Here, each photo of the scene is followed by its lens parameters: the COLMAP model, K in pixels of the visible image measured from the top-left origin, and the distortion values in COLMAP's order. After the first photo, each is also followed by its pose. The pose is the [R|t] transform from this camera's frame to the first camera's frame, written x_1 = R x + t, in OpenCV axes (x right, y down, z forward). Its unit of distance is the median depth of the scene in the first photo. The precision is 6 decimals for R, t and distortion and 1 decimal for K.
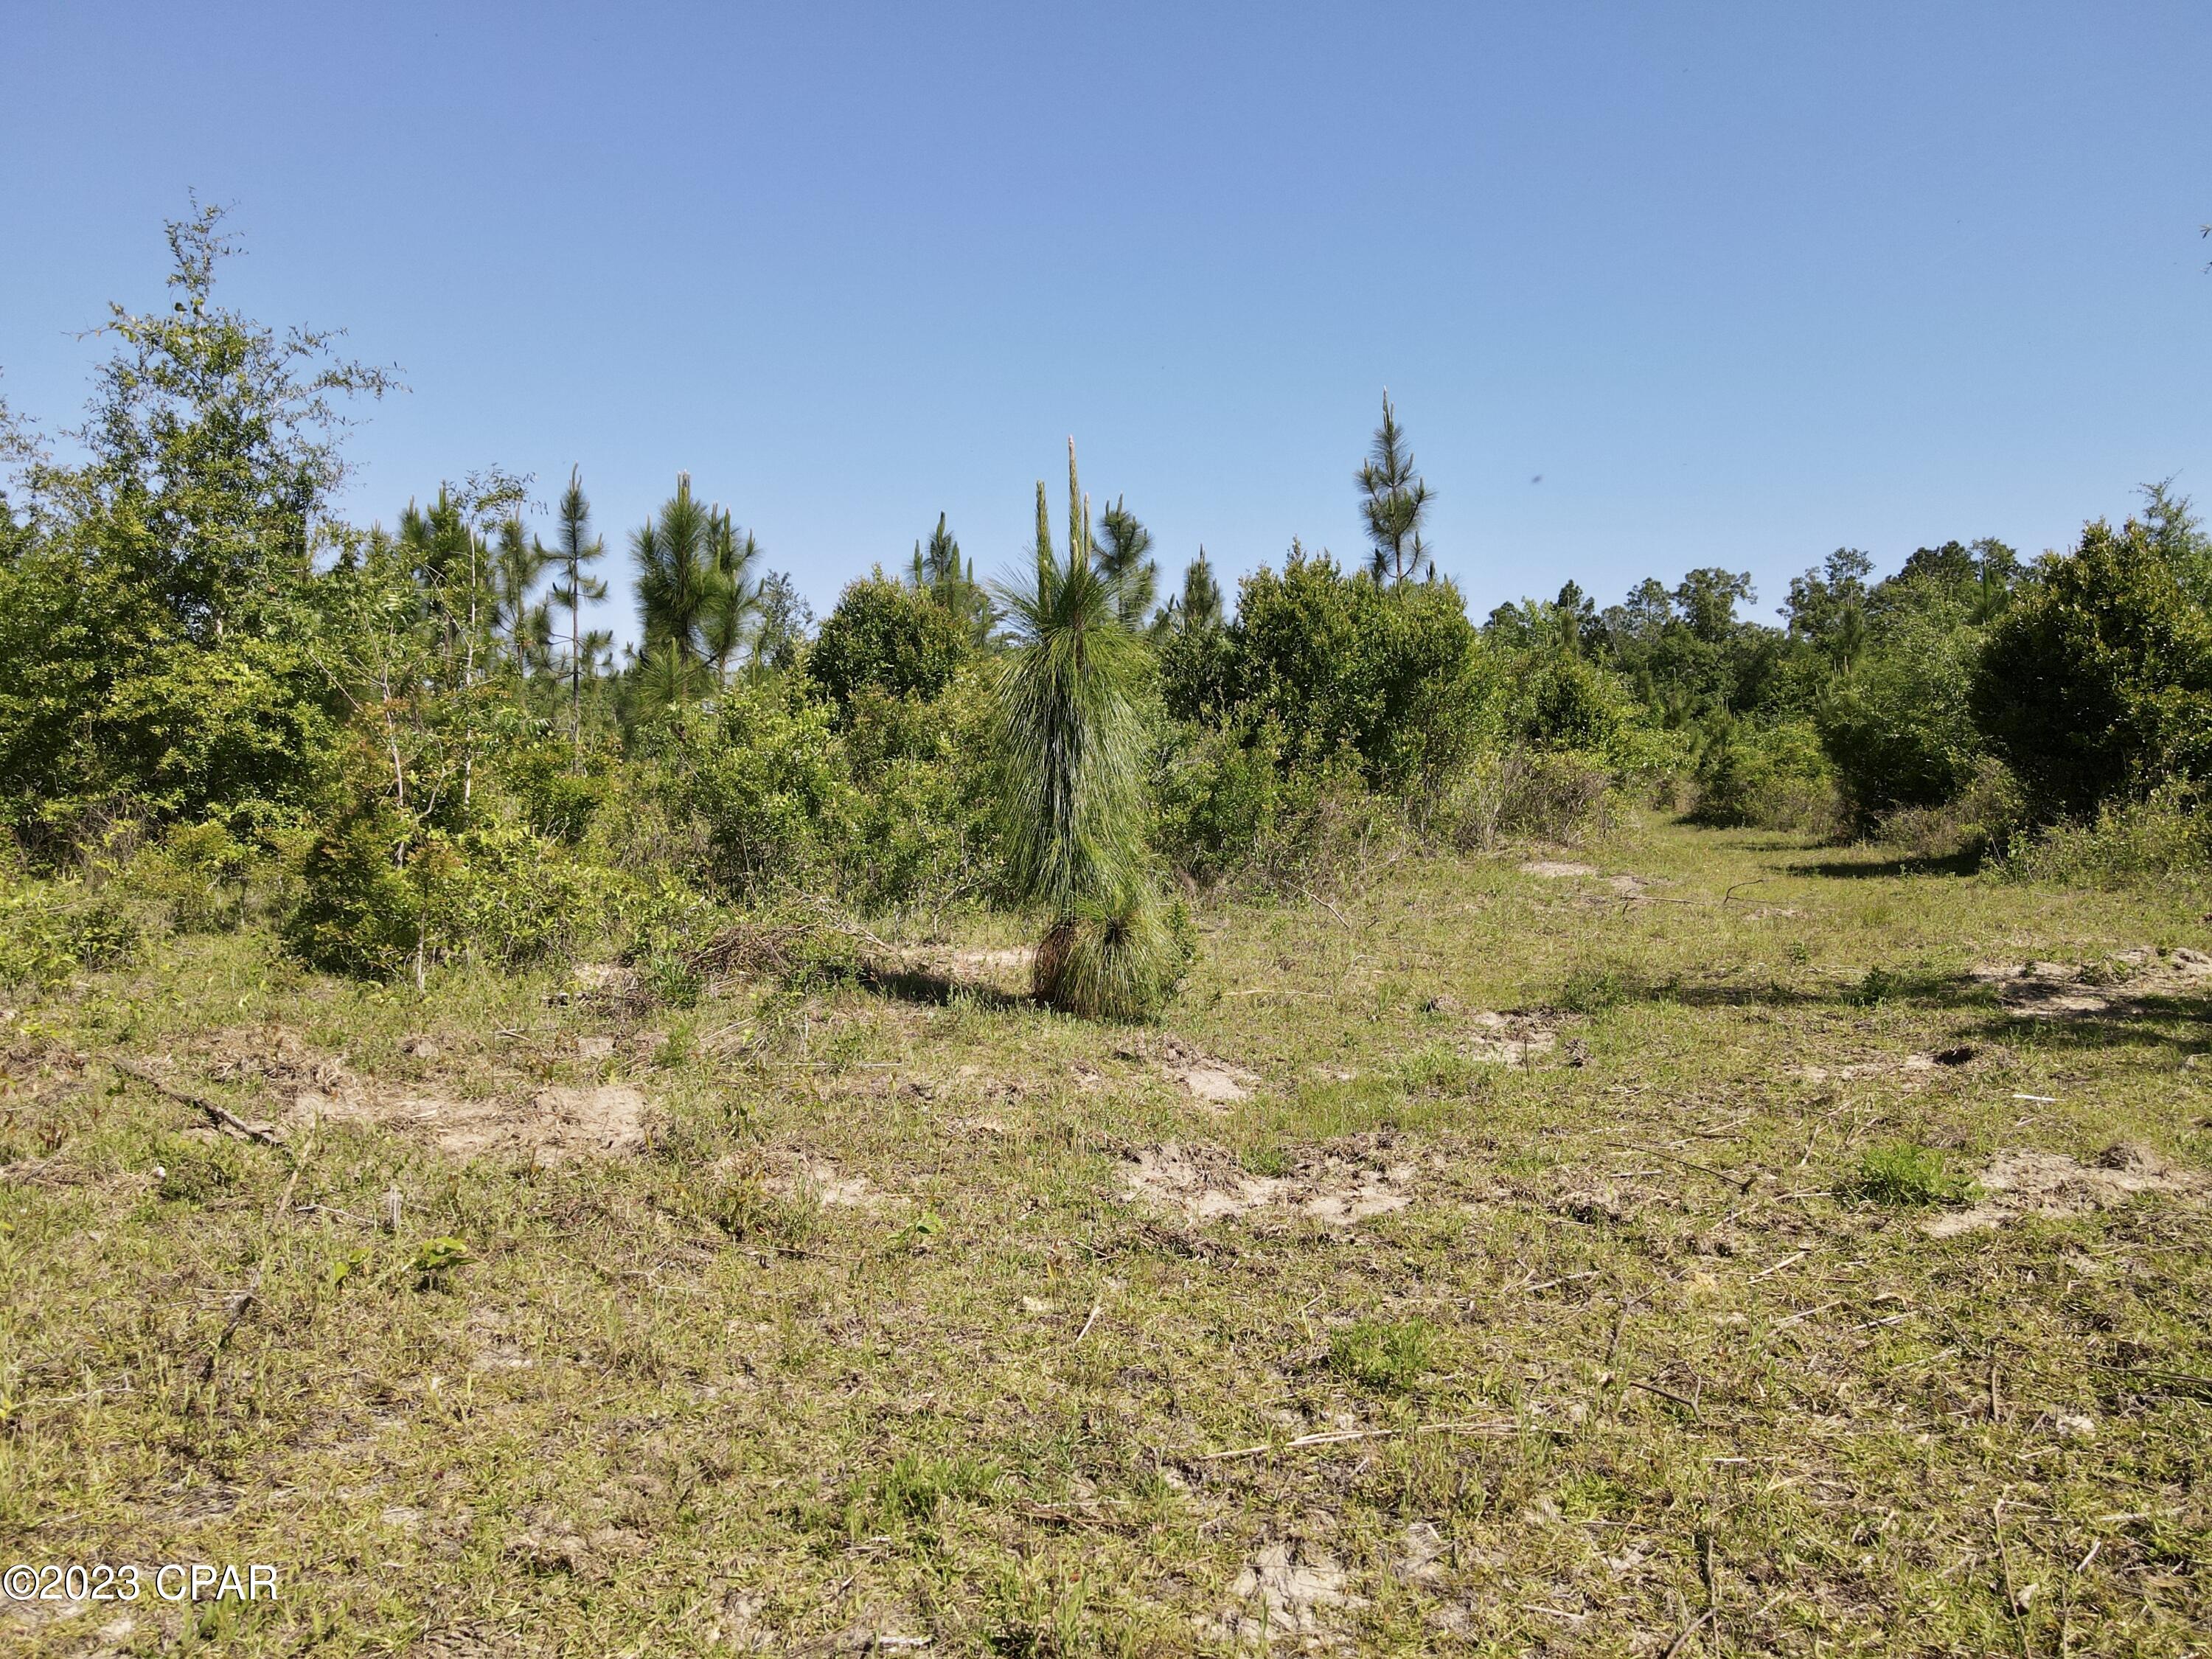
lens RADIAL K [[1609.5, 0, 1106.0], [0, 1609.5, 829.5], [0, 0, 1]] dist [-0.000235, -0.001093]
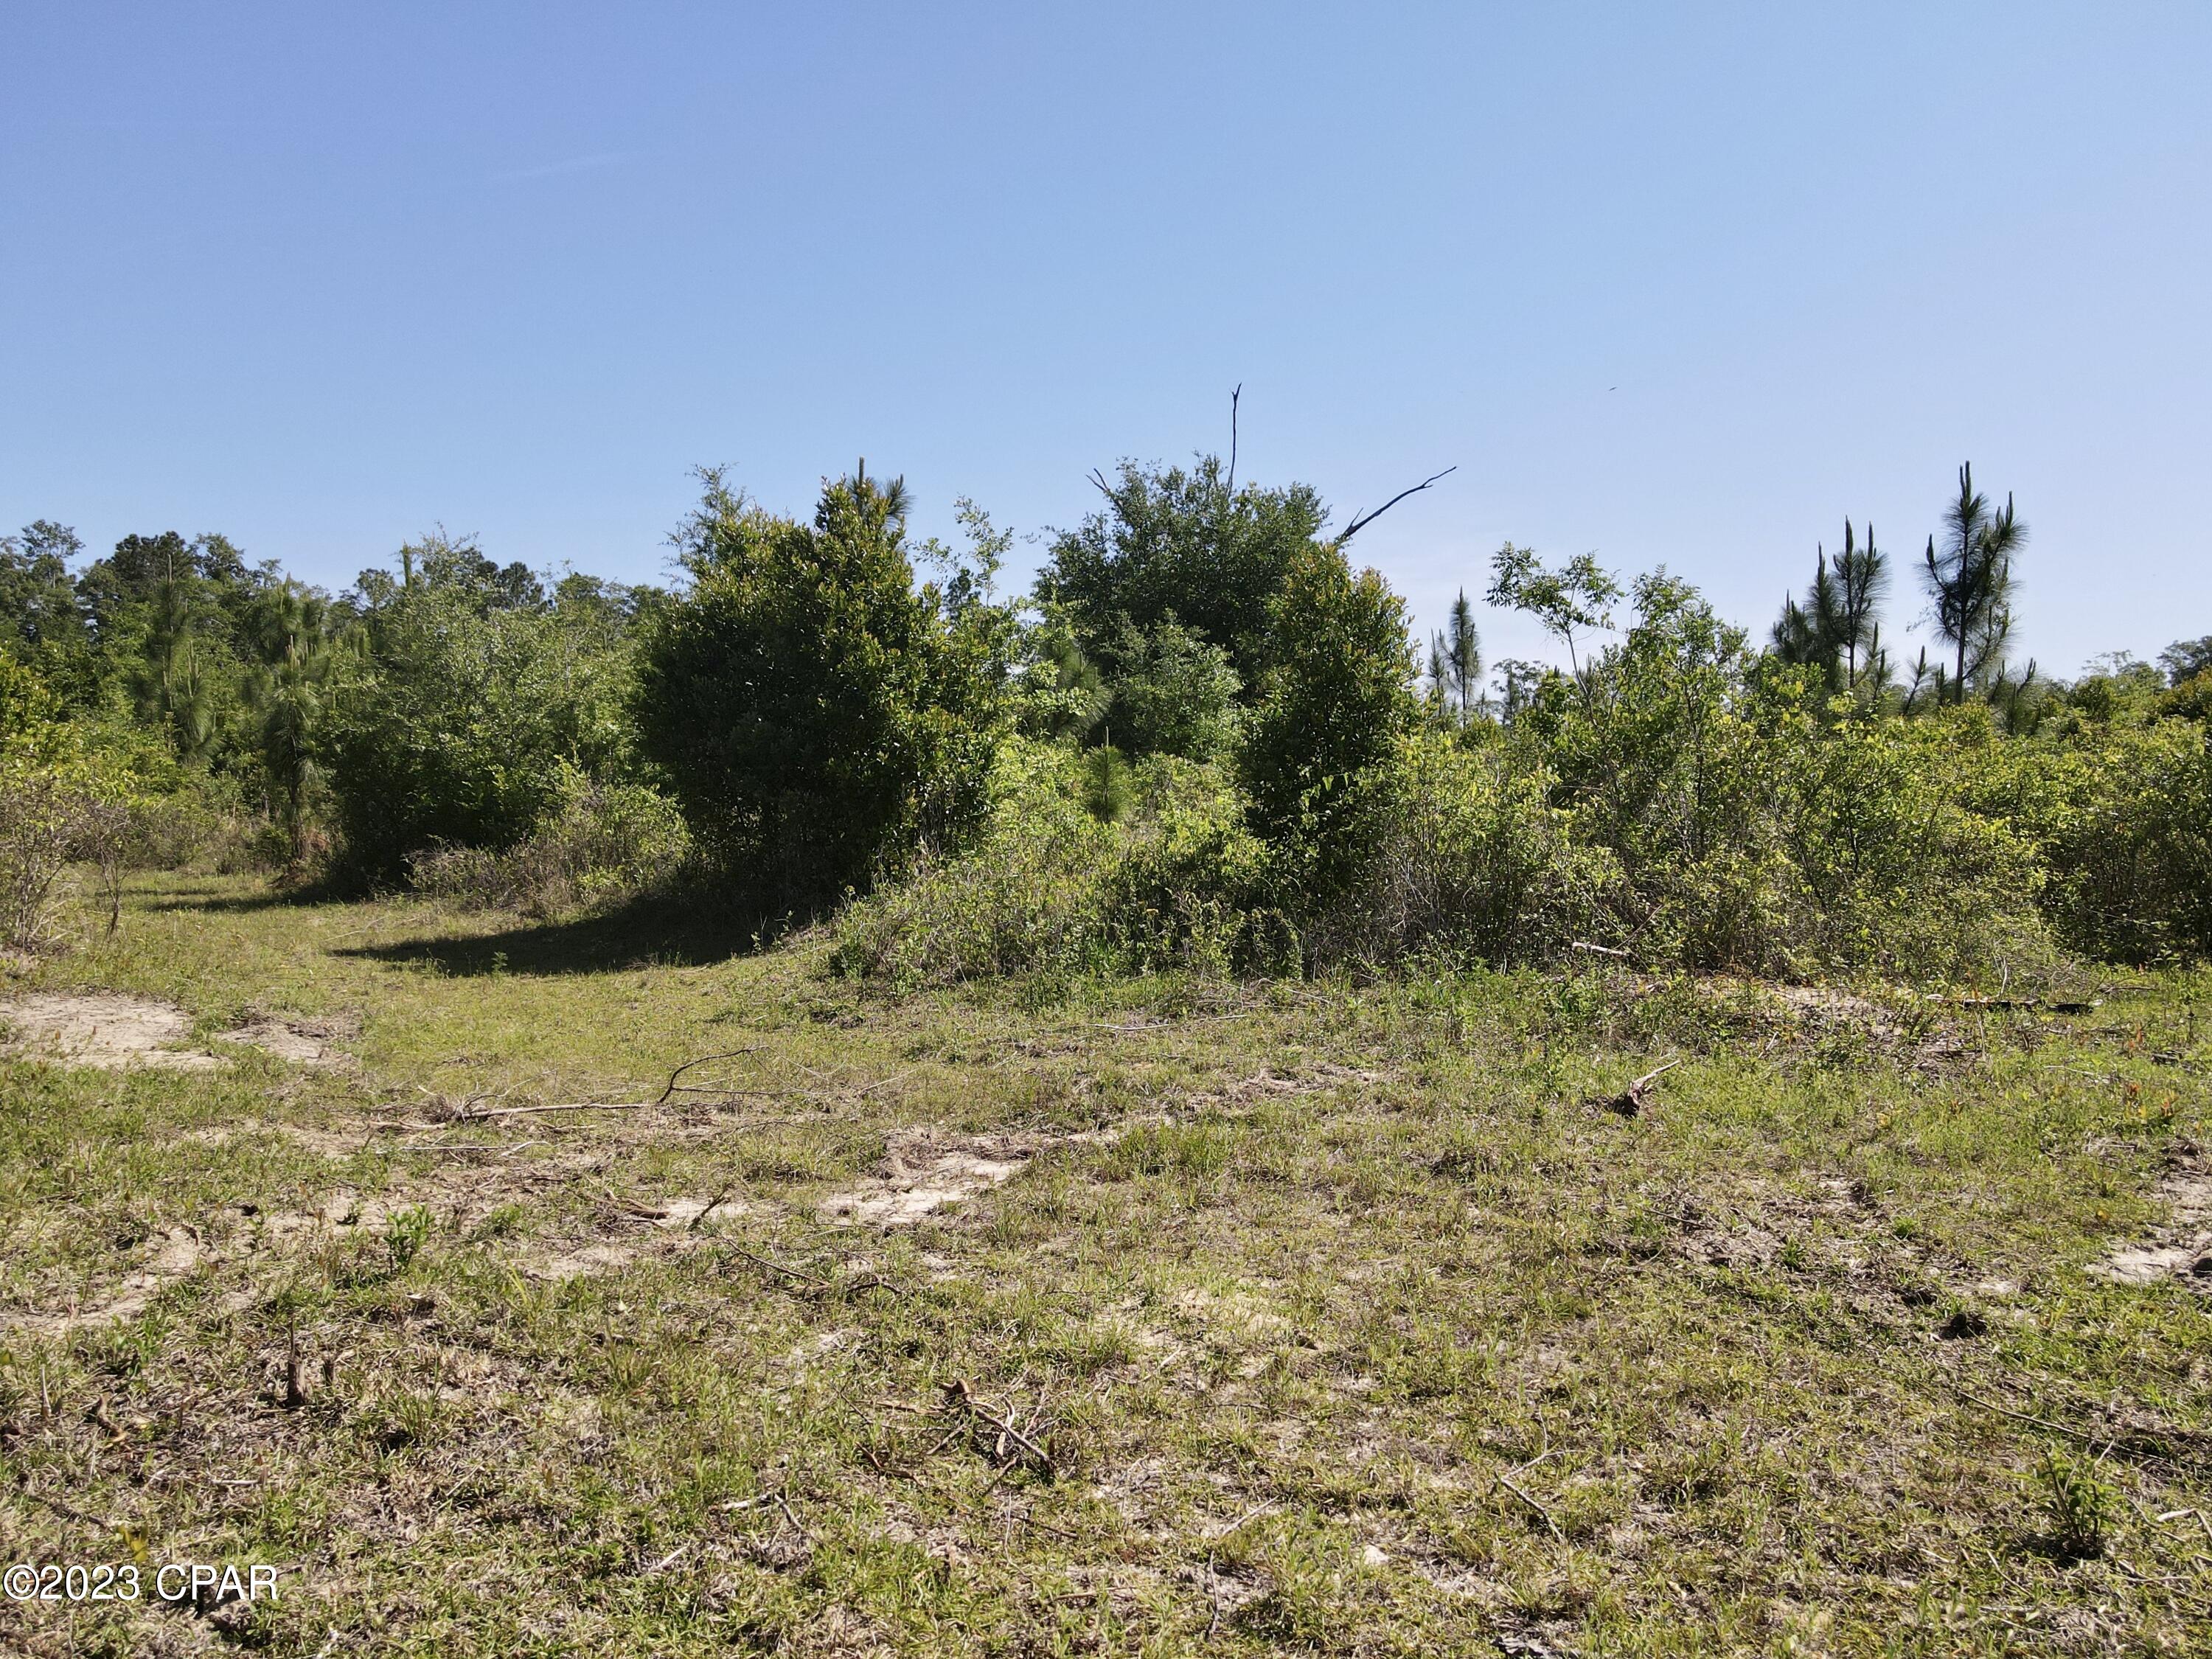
lens RADIAL K [[1609.5, 0, 1106.0], [0, 1609.5, 829.5], [0, 0, 1]] dist [-0.000235, -0.001093]
pose [[0.507073, -0.000613, 0.861903, 0.004902], [0.005505, 0.999982, -0.002528, -0.005118], [-0.861886, 0.006026, 0.507067, 0.107805]]
